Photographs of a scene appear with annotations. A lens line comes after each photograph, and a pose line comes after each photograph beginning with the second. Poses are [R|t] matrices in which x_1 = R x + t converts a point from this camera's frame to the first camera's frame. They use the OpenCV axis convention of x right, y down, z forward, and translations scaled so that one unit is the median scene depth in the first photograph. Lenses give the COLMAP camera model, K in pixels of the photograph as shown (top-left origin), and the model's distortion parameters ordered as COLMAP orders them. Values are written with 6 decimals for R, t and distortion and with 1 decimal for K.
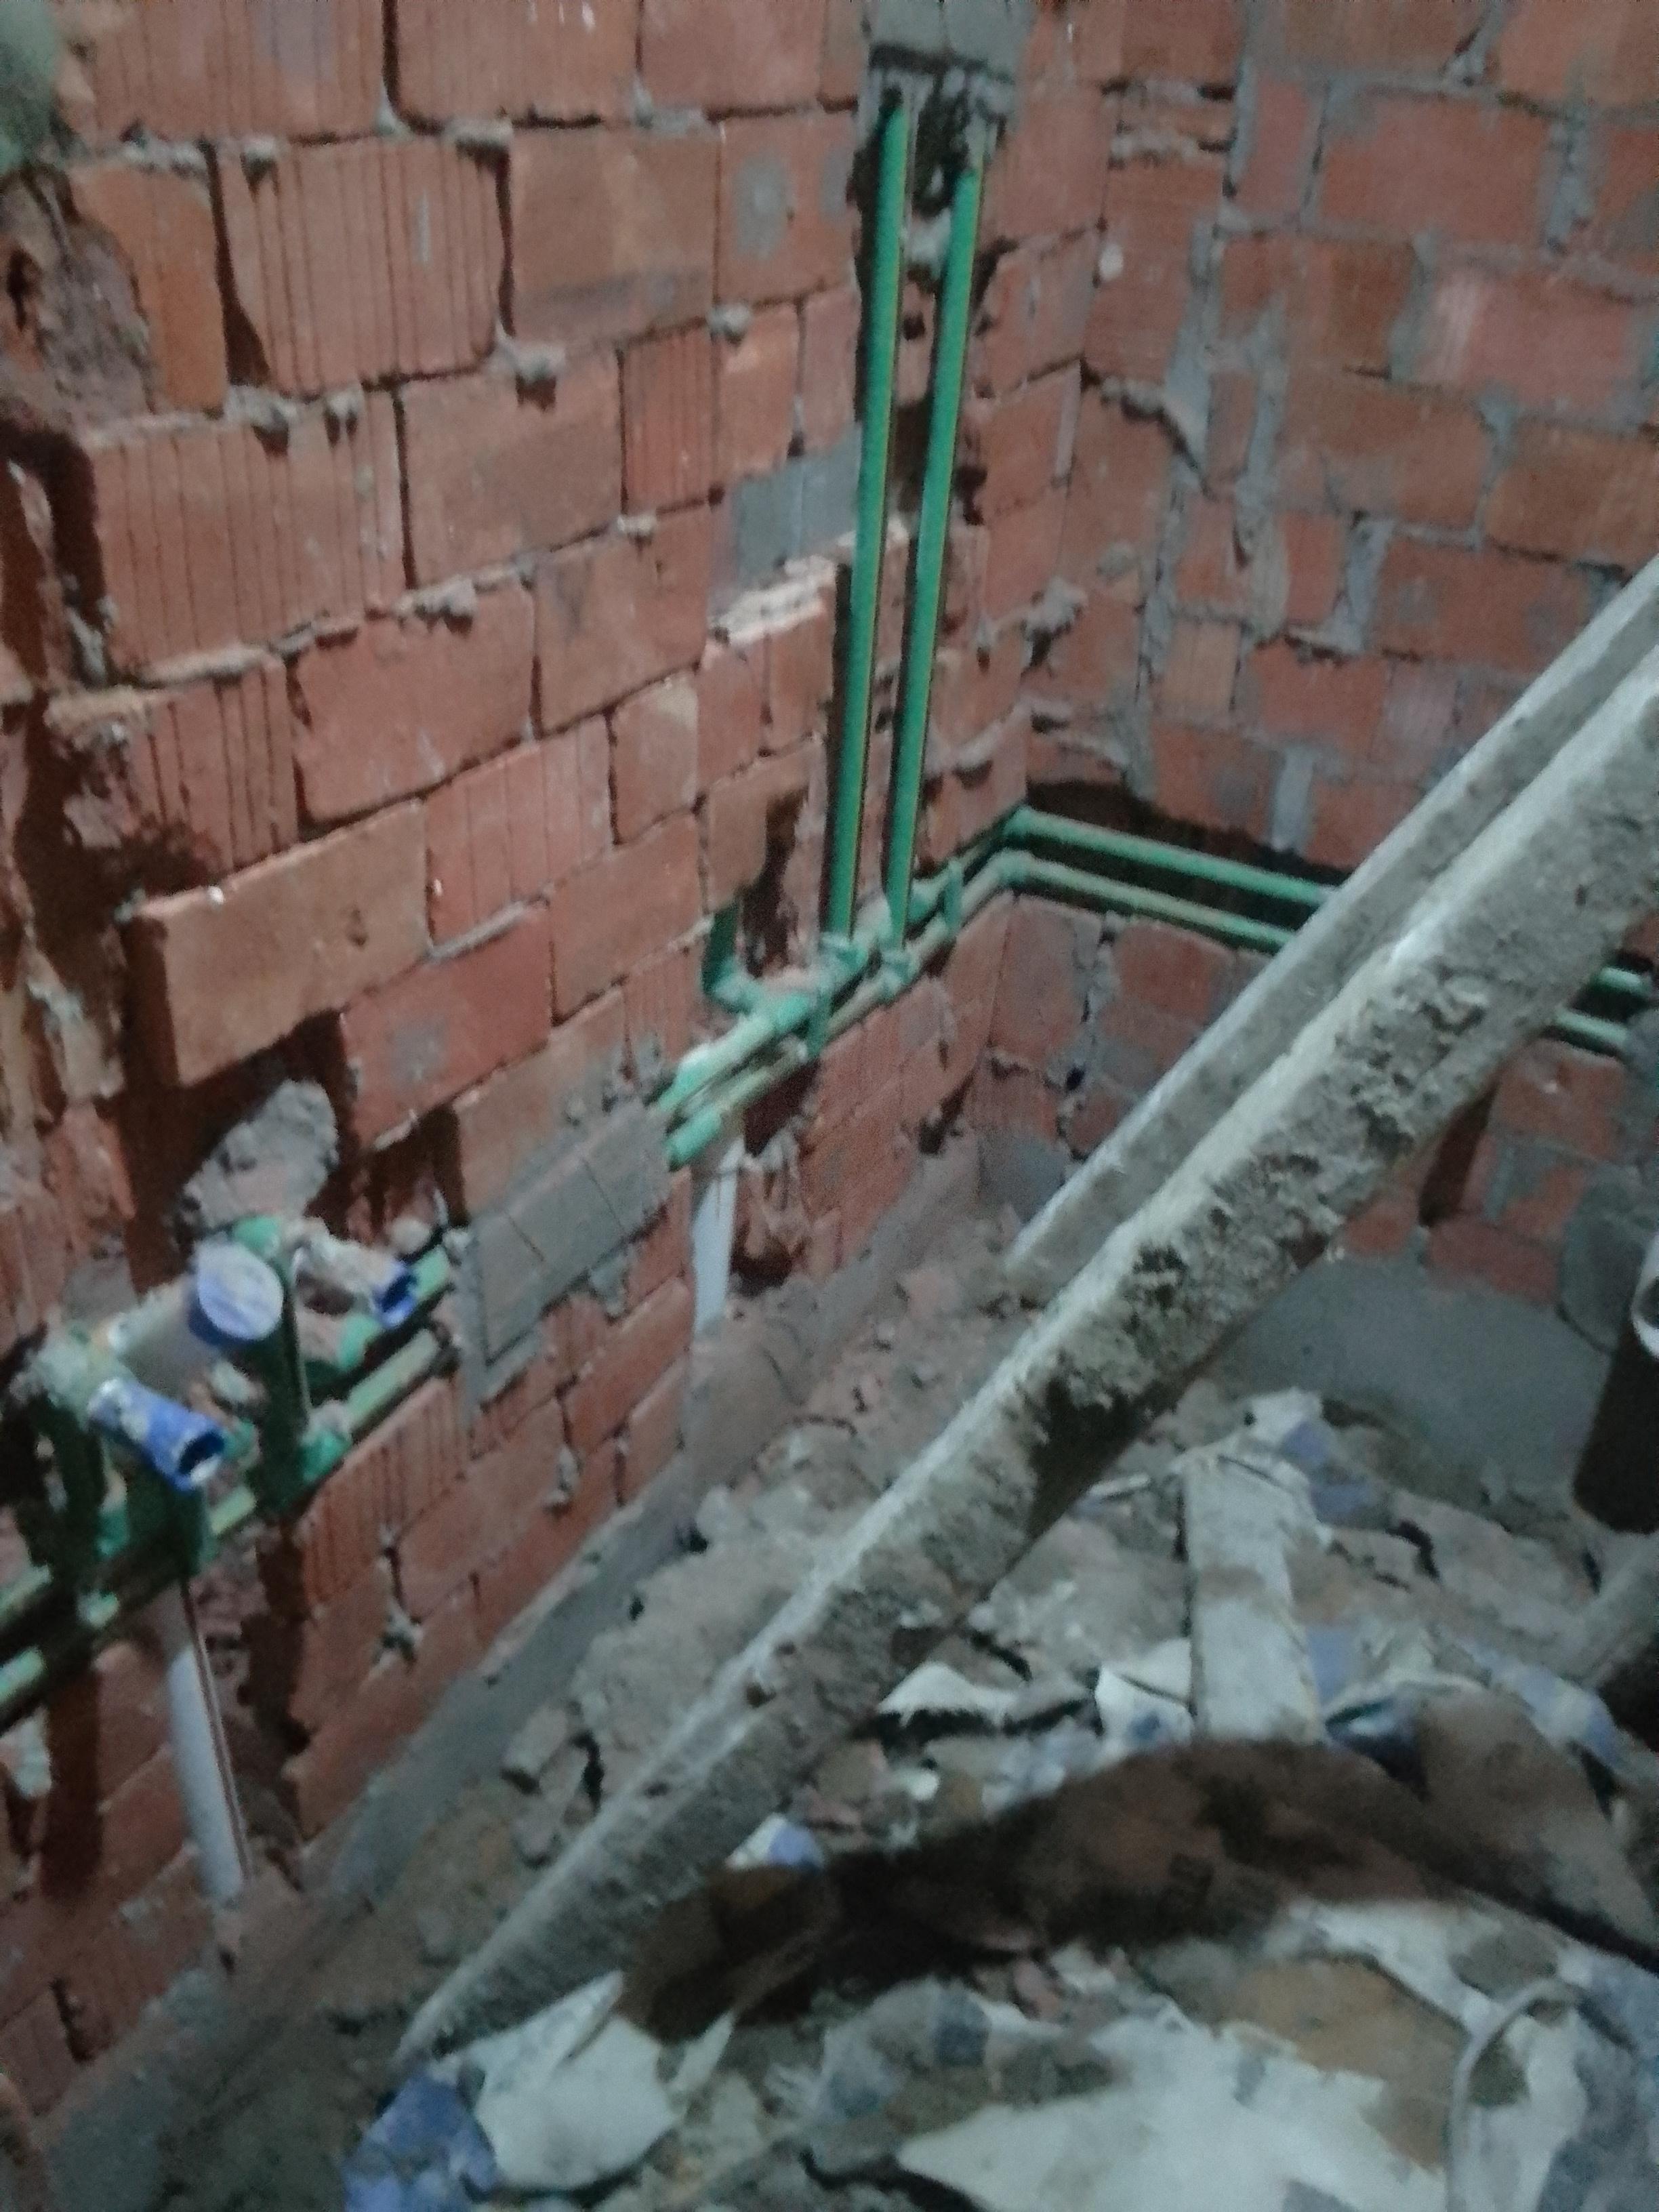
lens RADIAL K [[1725.0, 0, 829.5], [0, 1725.0, 1106.0], [0, 0, 1]] dist [0.000239, 0.001835]
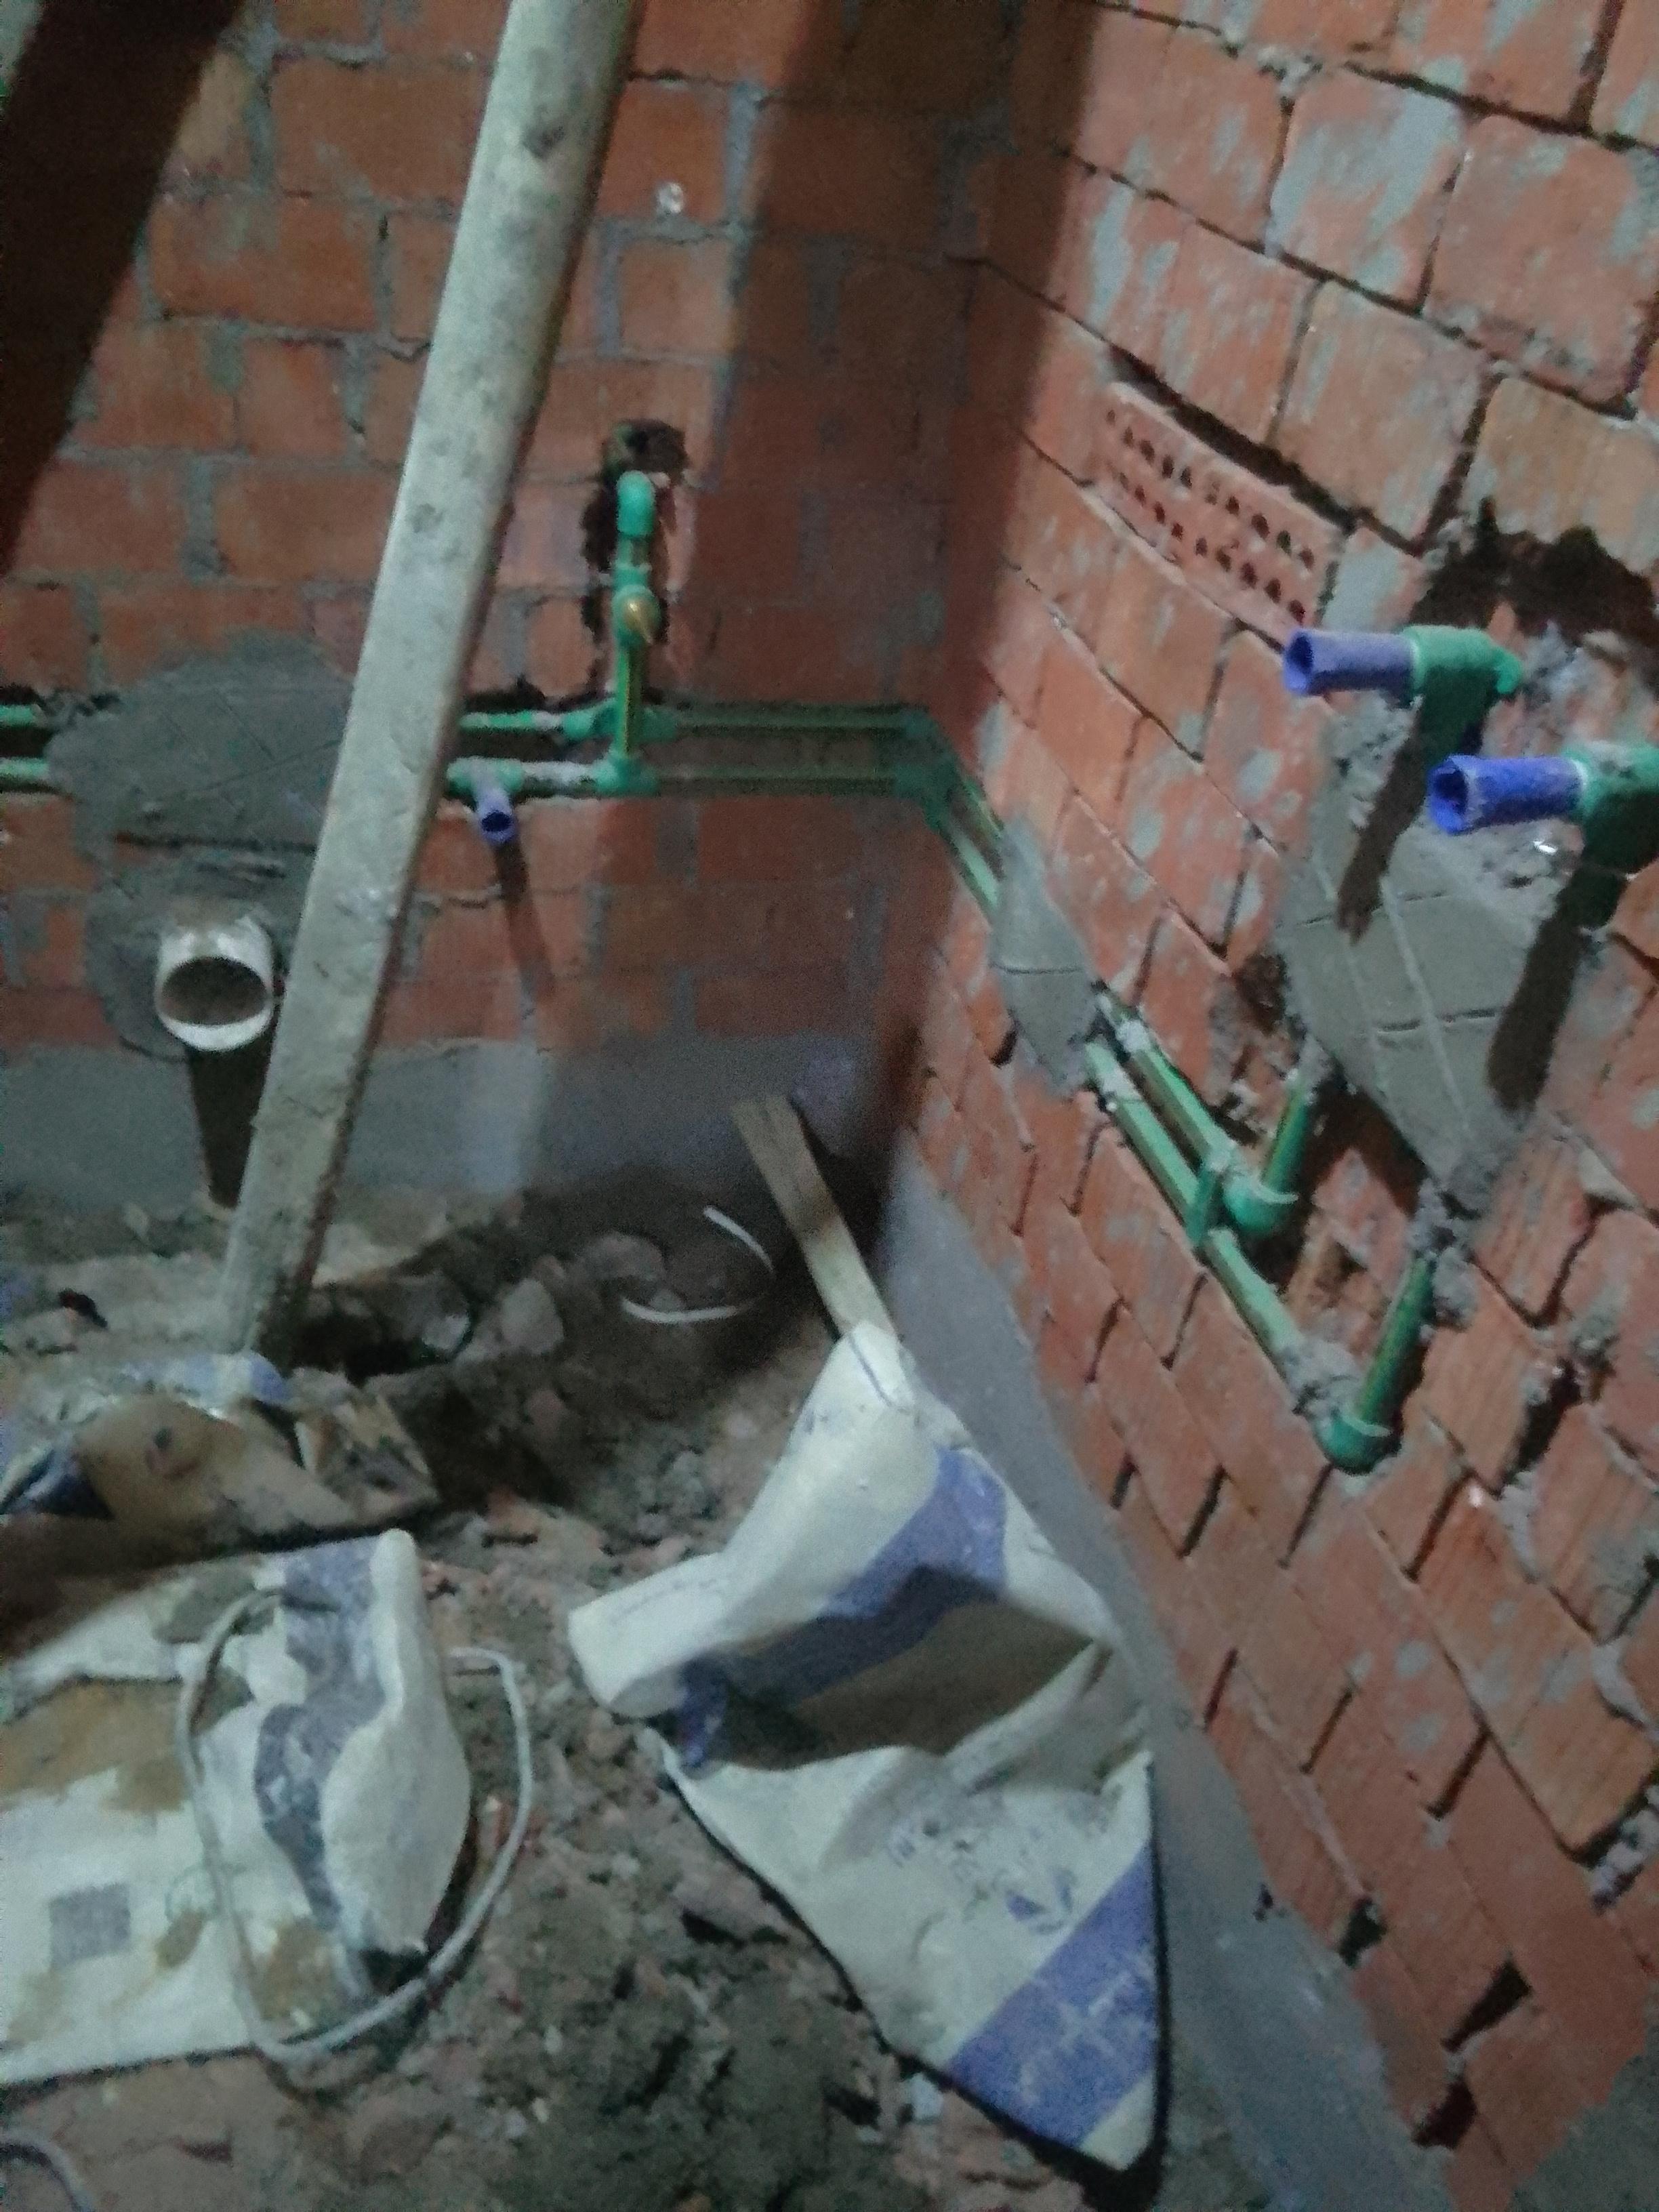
lens RADIAL K [[1725.0, 0, 829.5], [0, 1725.0, 1106.0], [0, 0, 1]] dist [0.000239, 0.001835]
pose [[0.740175, -0.402897, 0.538344, 0.209994], [0.352392, 0.914288, 0.199745, 0.122771], [-0.572678, 0.041861, 0.818711, -0.112176]]
